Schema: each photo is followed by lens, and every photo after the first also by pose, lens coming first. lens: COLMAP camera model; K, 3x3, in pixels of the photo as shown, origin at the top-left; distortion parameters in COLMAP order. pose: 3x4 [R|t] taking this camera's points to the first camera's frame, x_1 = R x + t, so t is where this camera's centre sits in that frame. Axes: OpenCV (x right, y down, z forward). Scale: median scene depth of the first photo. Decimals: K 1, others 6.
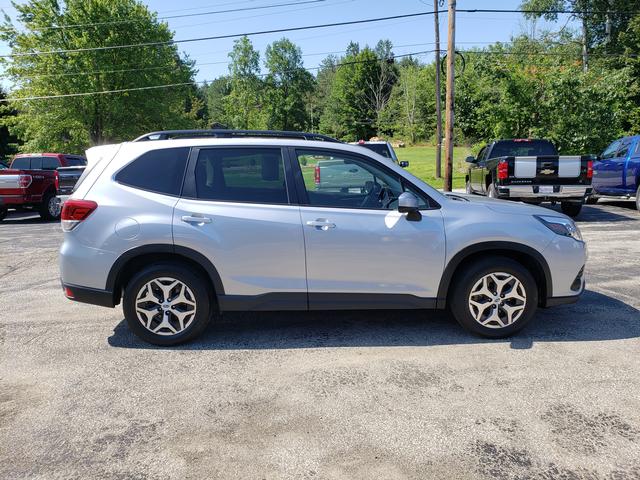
lens RADIAL K [[500.4, 0, 320.0], [0, 500.4, 240.0], [0, 0, 1]] dist [0.021544, -0.005629]
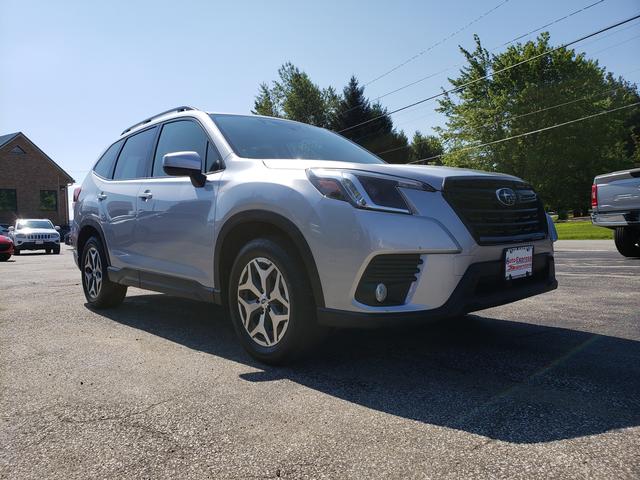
lens RADIAL K [[500.4, 0, 320.0], [0, 500.4, 240.0], [0, 0, 1]] dist [0.021544, -0.005629]
pose [[0.627724, 0.015030, -0.778291, 0.910003], [-0.104910, 0.992326, -0.065451, 0.076462], [0.771334, 0.122736, 0.624484, 0.646900]]
